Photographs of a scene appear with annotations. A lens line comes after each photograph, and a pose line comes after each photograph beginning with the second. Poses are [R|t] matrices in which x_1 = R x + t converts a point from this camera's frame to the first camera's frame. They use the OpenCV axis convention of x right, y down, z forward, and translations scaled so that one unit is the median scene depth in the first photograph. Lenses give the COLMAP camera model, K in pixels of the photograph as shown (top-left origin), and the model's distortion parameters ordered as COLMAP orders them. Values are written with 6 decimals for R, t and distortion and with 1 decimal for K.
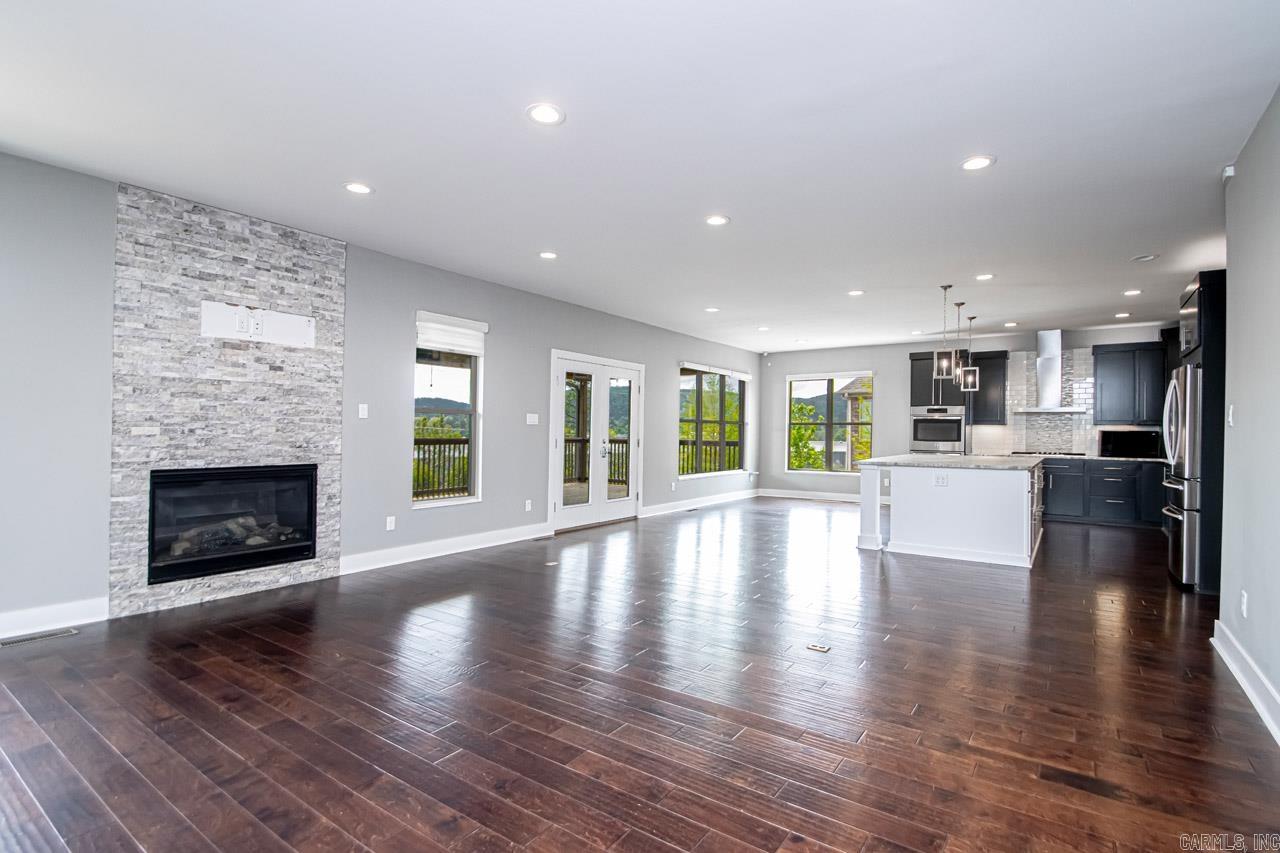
lens RADIAL K [[607.0, 0, 649.2], [0, 607.0, 427.3], [0, 0, 1]] dist [0.035239, -0.031508]
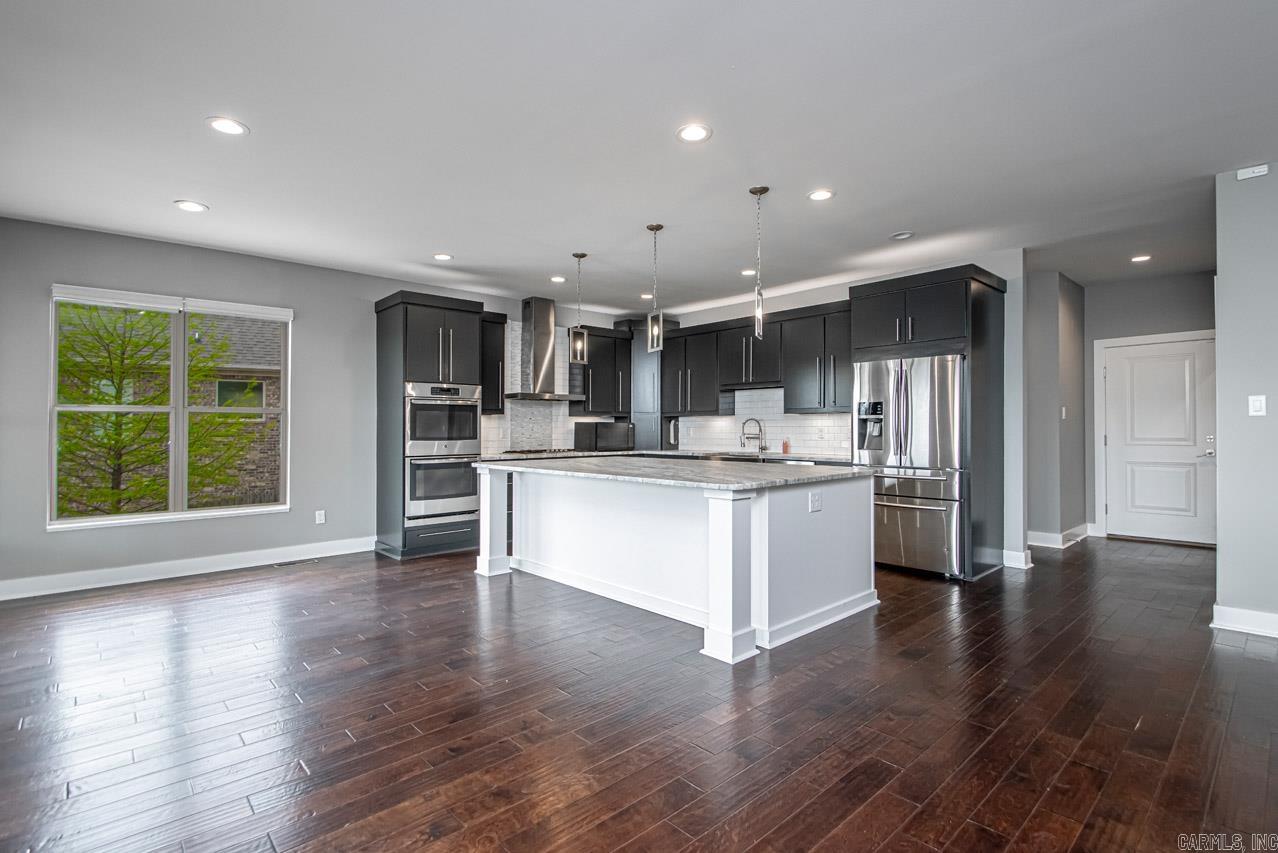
lens RADIAL K [[602.7, 0, 657.7], [0, 602.7, 423.7], [0, 0, 1]] dist [-0.000926, -0.000144]
pose [[0.198243, -0.003818, 0.980145, -0.101710], [-0.001212, 0.999991, 0.004141, 0.003751], [-0.980152, -0.002009, 0.198236, 0.740959]]
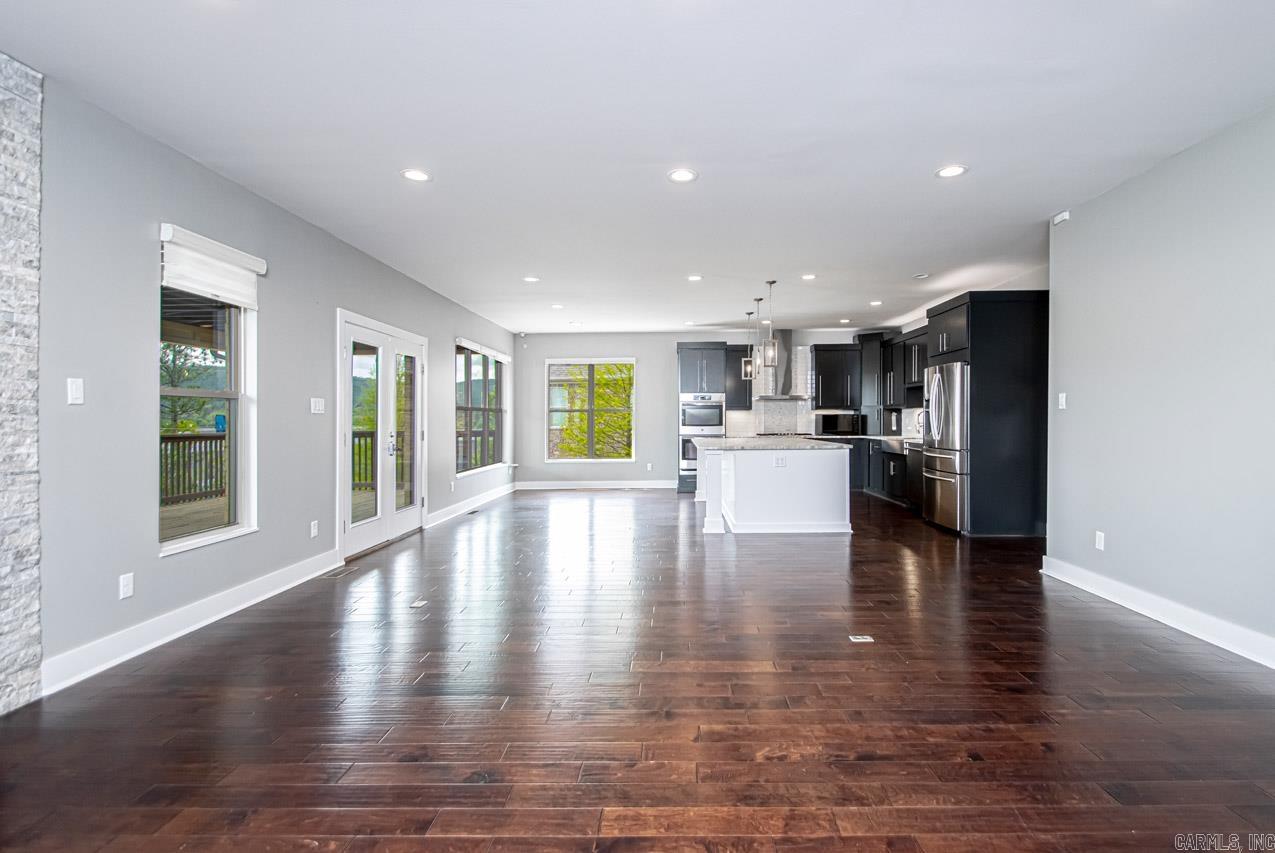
lens RADIAL K [[620.7, 0, 664.3], [0, 620.7, 423.3], [0, 0, 1]] dist [0.003634, 0.000660]
pose [[0.828340, -0.017932, 0.559938, -0.218298], [0.010263, 0.999806, 0.016836, -0.000909], [-0.560131, -0.008199, 0.828363, 0.148672]]
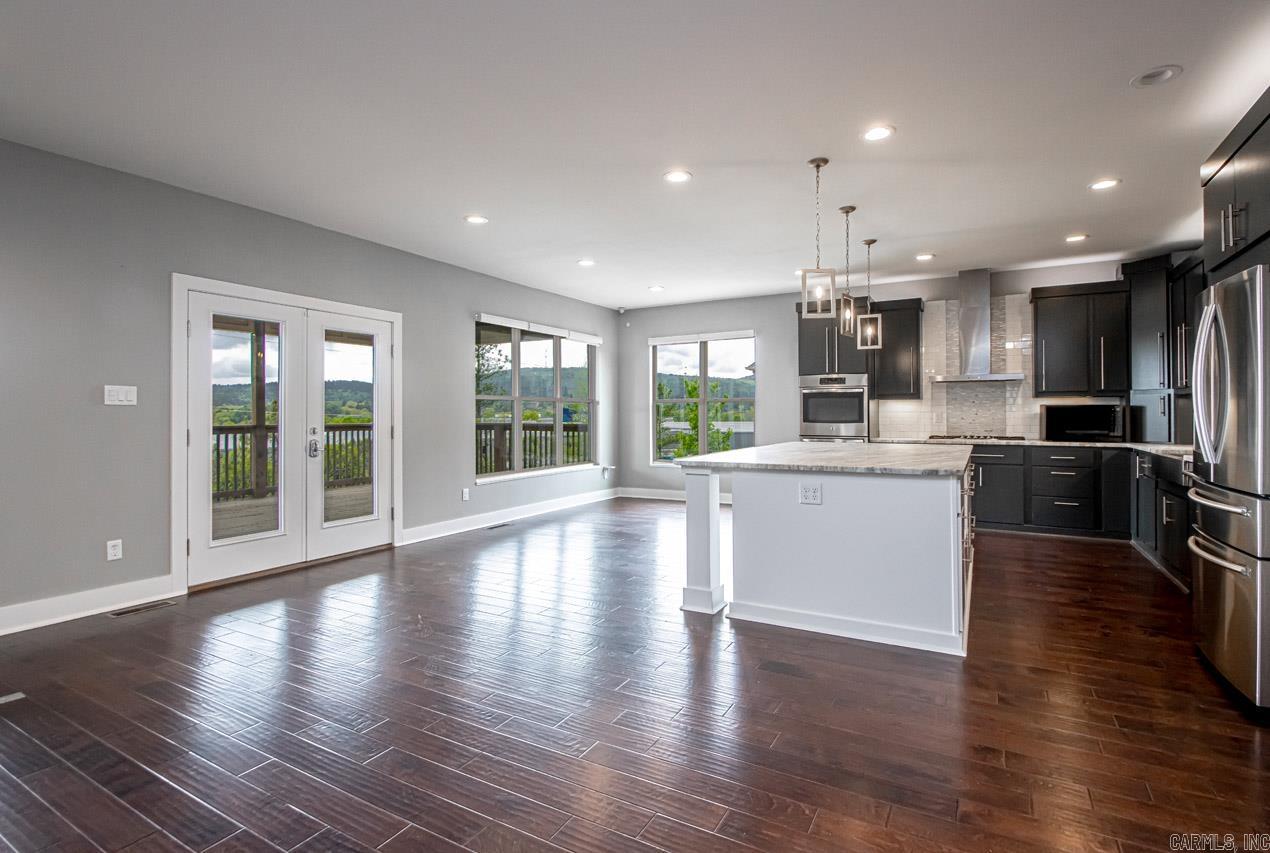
lens RADIAL K [[613.0, 0, 640.4], [0, 613.0, 405.5], [0, 0, 1]] dist [-0.003330, -0.000435]
pose [[0.995442, -0.012033, 0.094607, 0.193301], [0.012654, 0.999902, -0.005964, 0.004189], [-0.094526, 0.007134, 0.995497, 0.325480]]
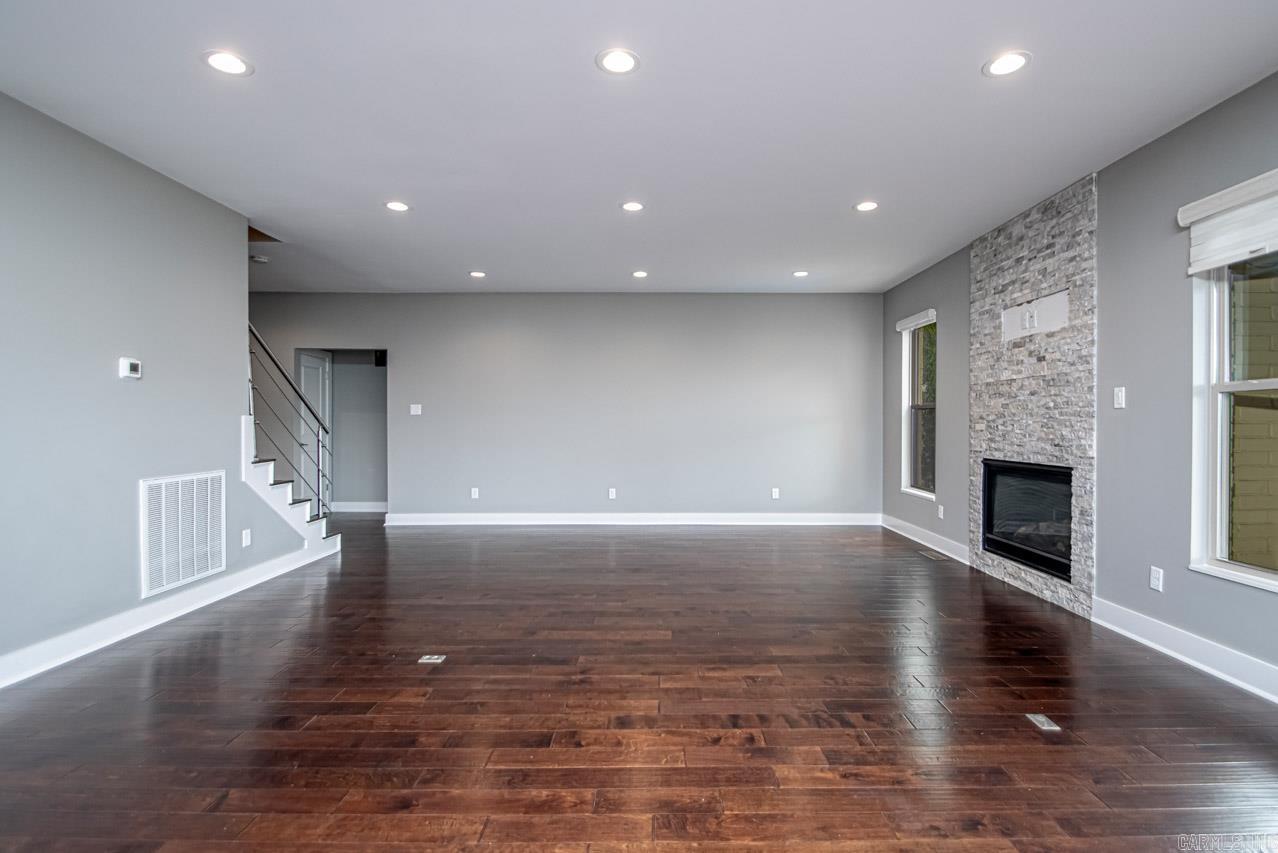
lens RADIAL K [[602.7, 0, 657.7], [0, 602.7, 423.7], [0, 0, 1]] dist [-0.000926, -0.000144]
pose [[-0.815098, -0.013531, -0.579165, 0.217810], [-0.009111, 0.999903, -0.010539, 0.009101], [0.579251, -0.003314, -0.815142, 0.793172]]
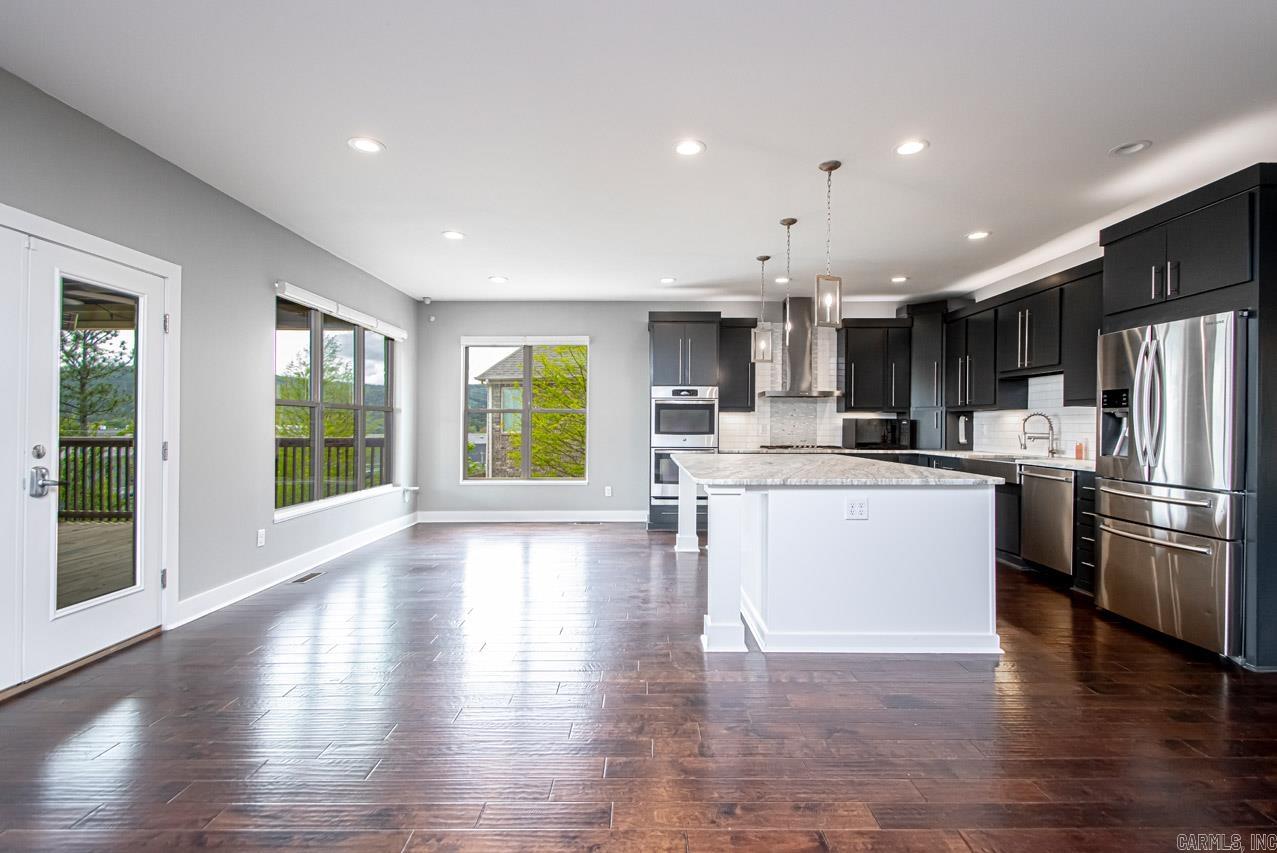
lens RADIAL K [[607.2, 0, 642.4], [0, 607.2, 420.6], [0, 0, 1]] dist [0.001522, -0.000175]
pose [[0.818642, -0.004967, 0.574282, 0.011671], [0.003040, 0.999986, 0.004315, 0.003593], [-0.574296, -0.001787, 0.818646, 0.482125]]
